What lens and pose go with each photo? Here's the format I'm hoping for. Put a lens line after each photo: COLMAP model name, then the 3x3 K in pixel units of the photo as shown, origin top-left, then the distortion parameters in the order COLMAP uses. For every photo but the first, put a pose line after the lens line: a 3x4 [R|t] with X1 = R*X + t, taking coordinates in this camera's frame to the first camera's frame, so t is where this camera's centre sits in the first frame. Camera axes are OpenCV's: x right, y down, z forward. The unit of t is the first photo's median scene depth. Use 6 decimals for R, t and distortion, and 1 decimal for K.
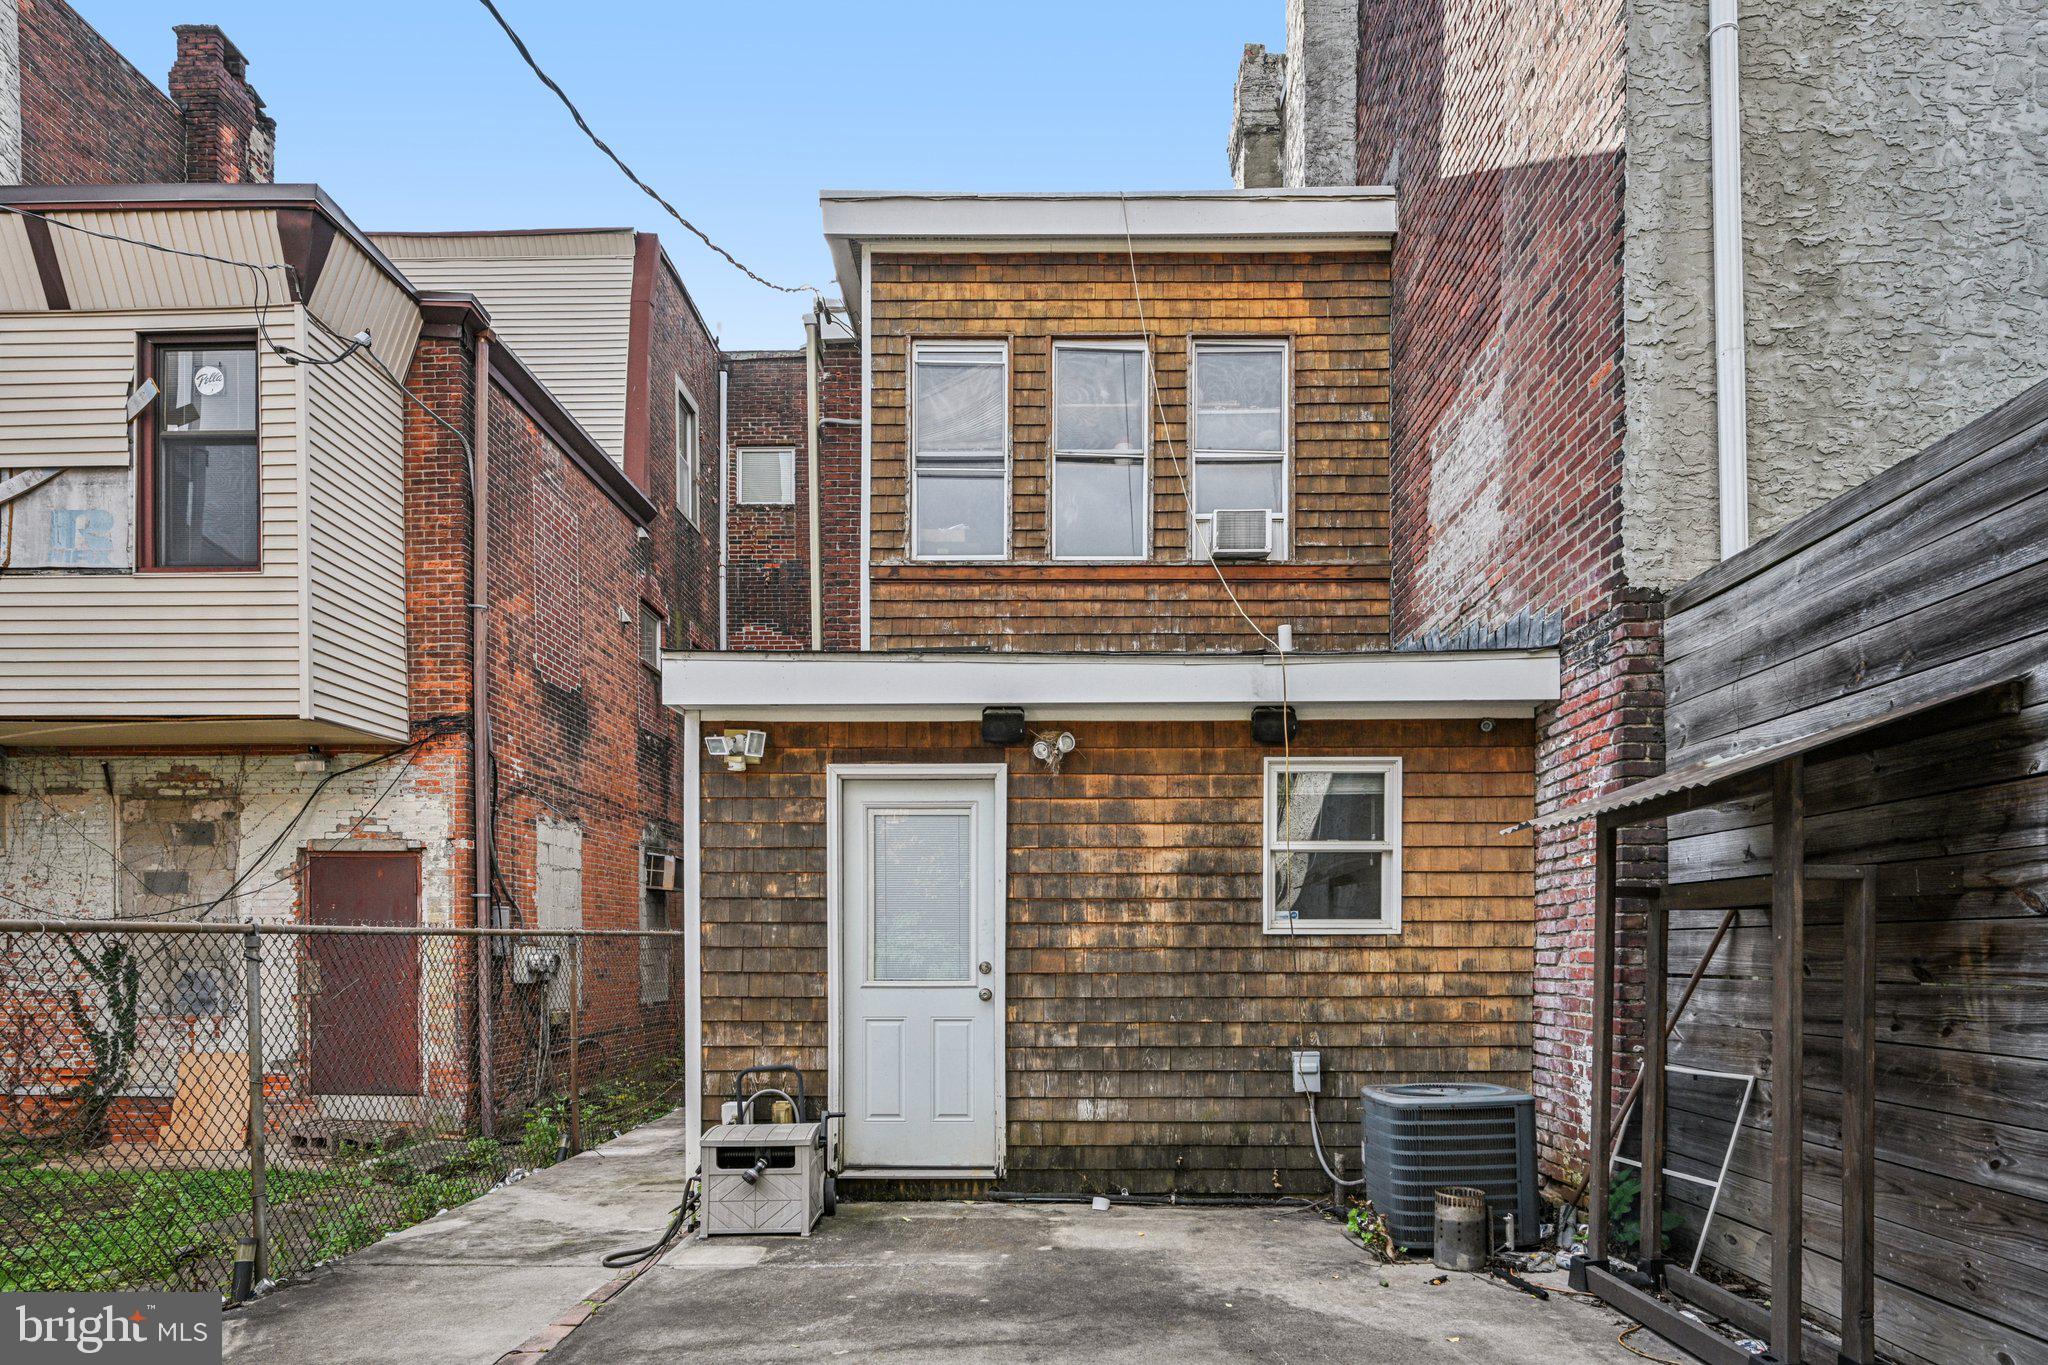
lens RADIAL K [[1393.3, 0, 994.6], [0, 1393.3, 956.3], [0, 0, 1]] dist [-0.002608, -0.000459]
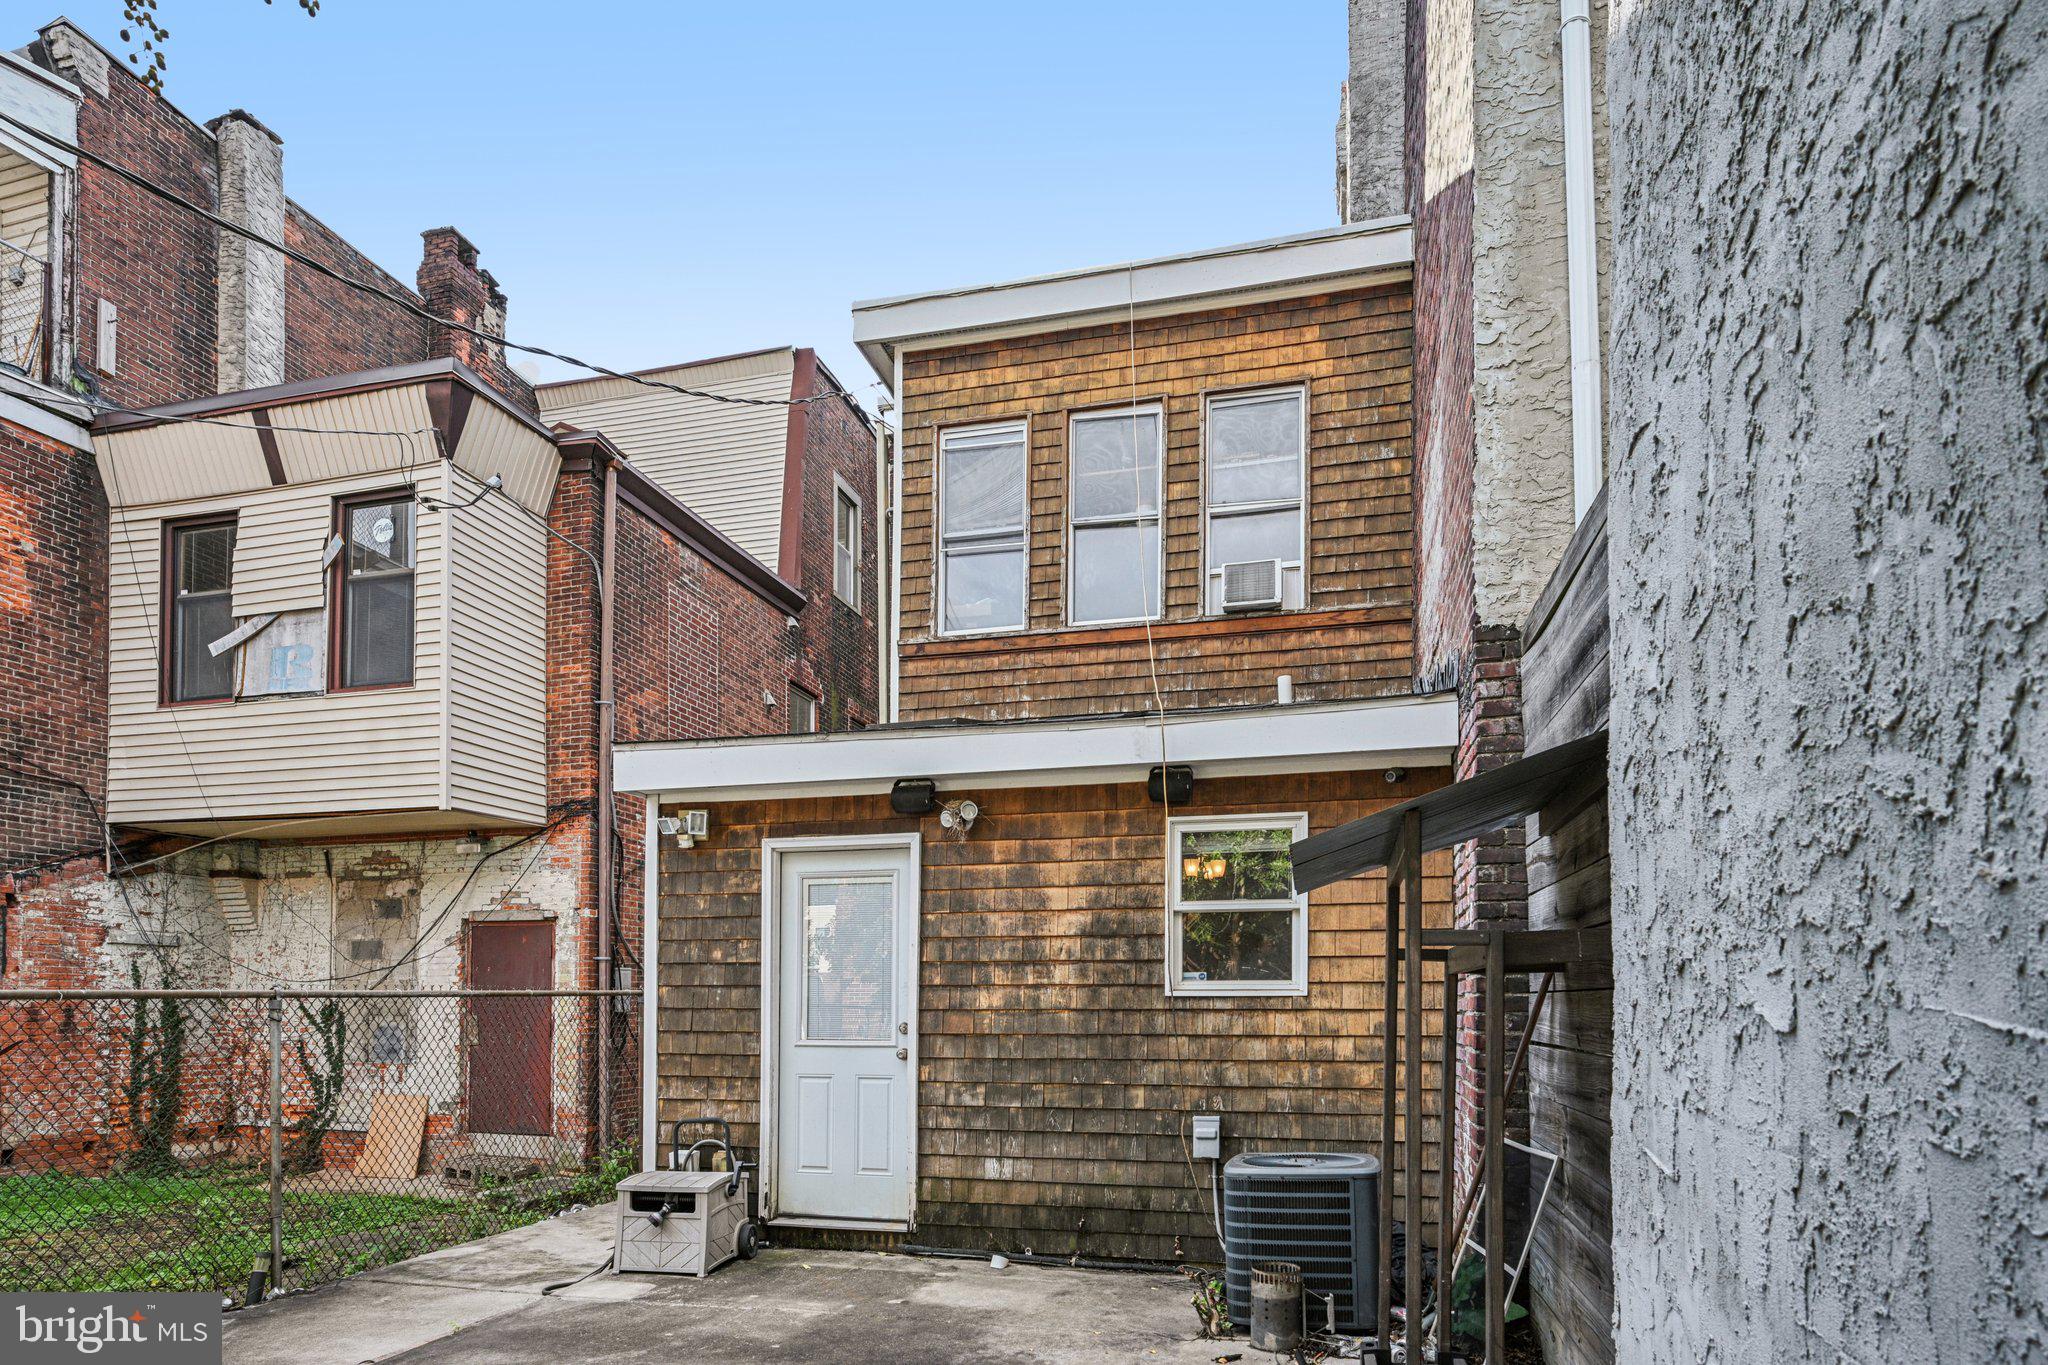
lens RADIAL K [[1393.3, 0, 994.6], [0, 1393.3, 956.3], [0, 0, 1]] dist [-0.002608, -0.000459]
pose [[0.959757, -0.009145, -0.280682, 0.281230], [-0.000462, 0.999417, -0.034142, -0.008098], [0.280831, 0.032898, 0.959193, 0.014053]]
